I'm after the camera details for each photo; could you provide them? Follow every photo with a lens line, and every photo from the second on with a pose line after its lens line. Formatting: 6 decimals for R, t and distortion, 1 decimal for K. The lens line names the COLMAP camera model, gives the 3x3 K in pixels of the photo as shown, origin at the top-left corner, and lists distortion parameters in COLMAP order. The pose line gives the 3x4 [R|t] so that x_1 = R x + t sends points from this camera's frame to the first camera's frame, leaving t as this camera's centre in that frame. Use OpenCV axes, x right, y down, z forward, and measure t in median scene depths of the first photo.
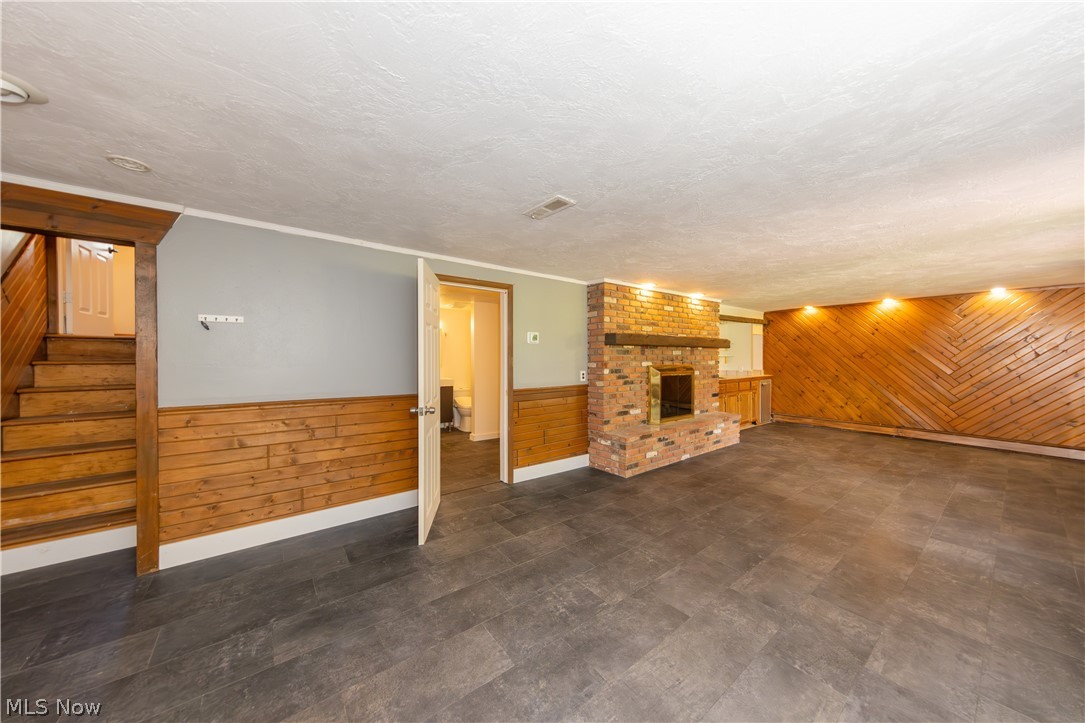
lens RADIAL K [[365.4, 0, 551.9], [0, 365.4, 358.1], [0, 0, 1]] dist [0.006957, -0.000089]
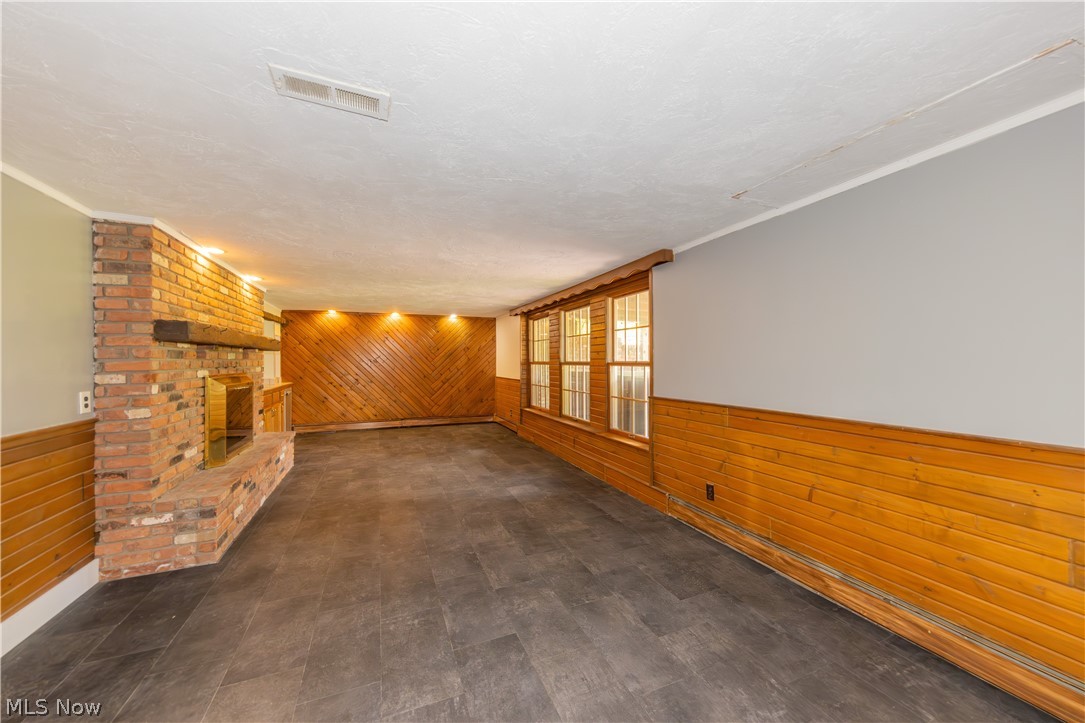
lens RADIAL K [[396.7, 0, 537.9], [0, 396.7, 359.1], [0, 0, 1]] dist [0.003687, -0.000067]
pose [[0.281795, 0.001191, 0.959474, -0.248179], [0.009387, 0.999948, -0.003998, -0.000877], [-0.959429, 0.010133, 0.281769, 0.267325]]
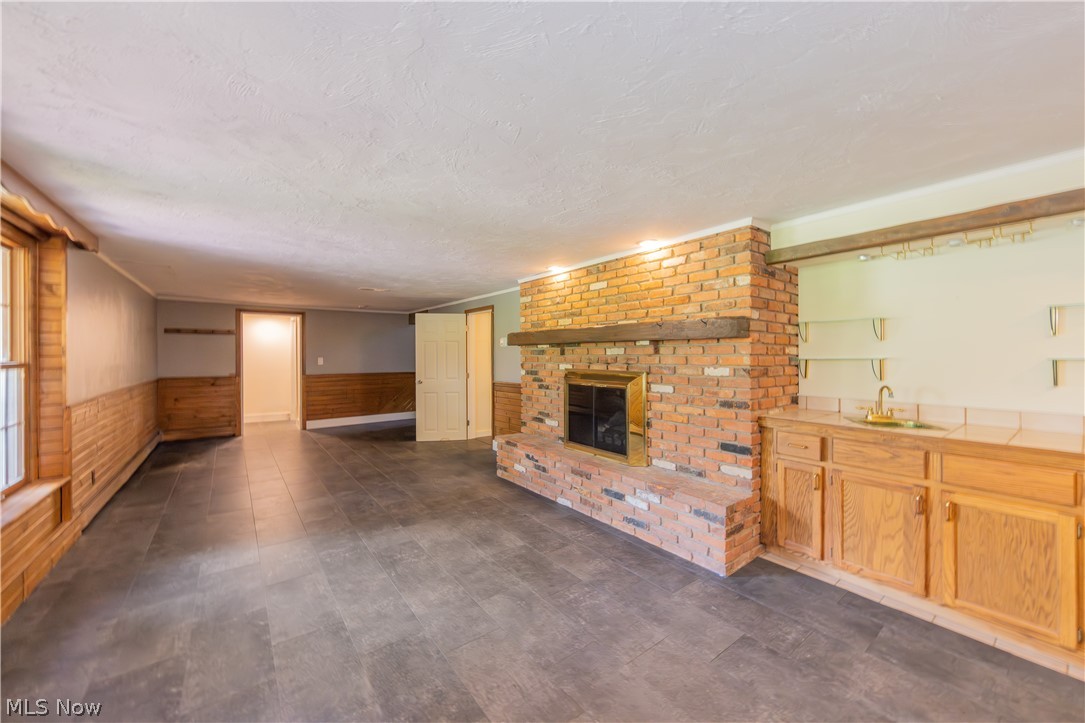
lens RADIAL K [[412.3, 0, 546.2], [0, 412.3, 358.5], [0, 0, 1]] dist [0.004143, 0.000230]
pose [[-0.012138, 0.007568, -0.999898, 1.206425], [-0.004310, 0.999962, 0.007621, -0.008974], [0.999917, 0.004402, -0.012104, 1.022841]]
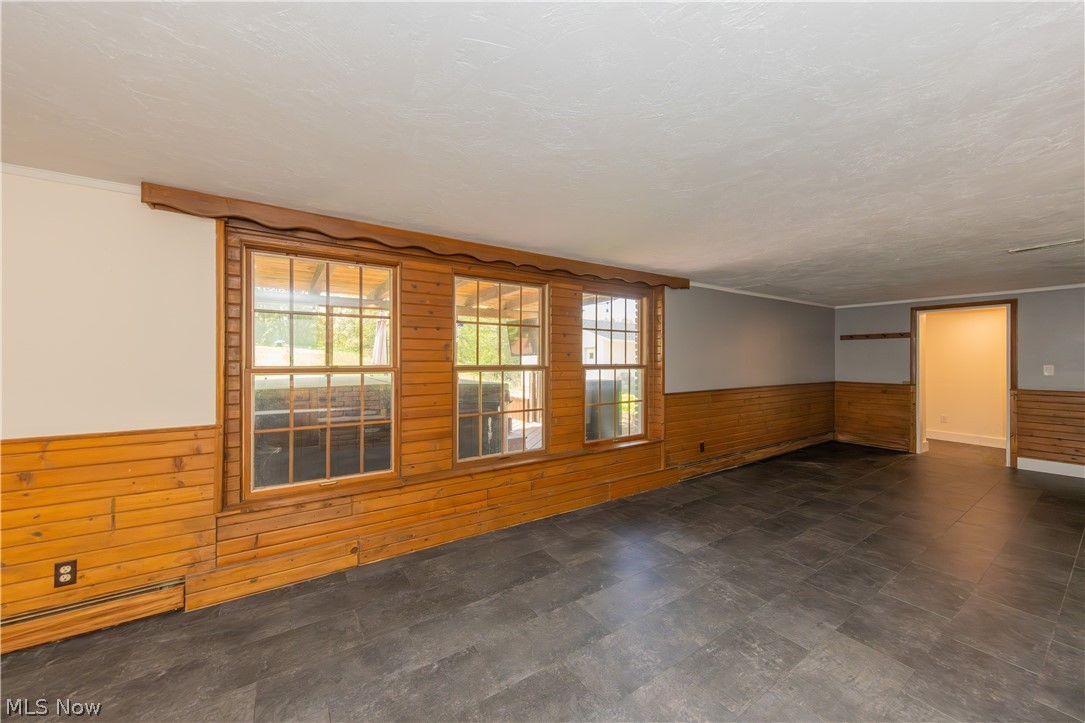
lens RADIAL K [[396.7, 0, 547.4], [0, 396.7, 362.2], [0, 0, 1]] dist [0.003687, -0.000067]
pose [[-0.997171, -0.002577, 0.075121, 0.780394], [-0.001786, 0.999942, 0.010596, -0.011345], [-0.075144, 0.010432, -0.997118, 1.229589]]
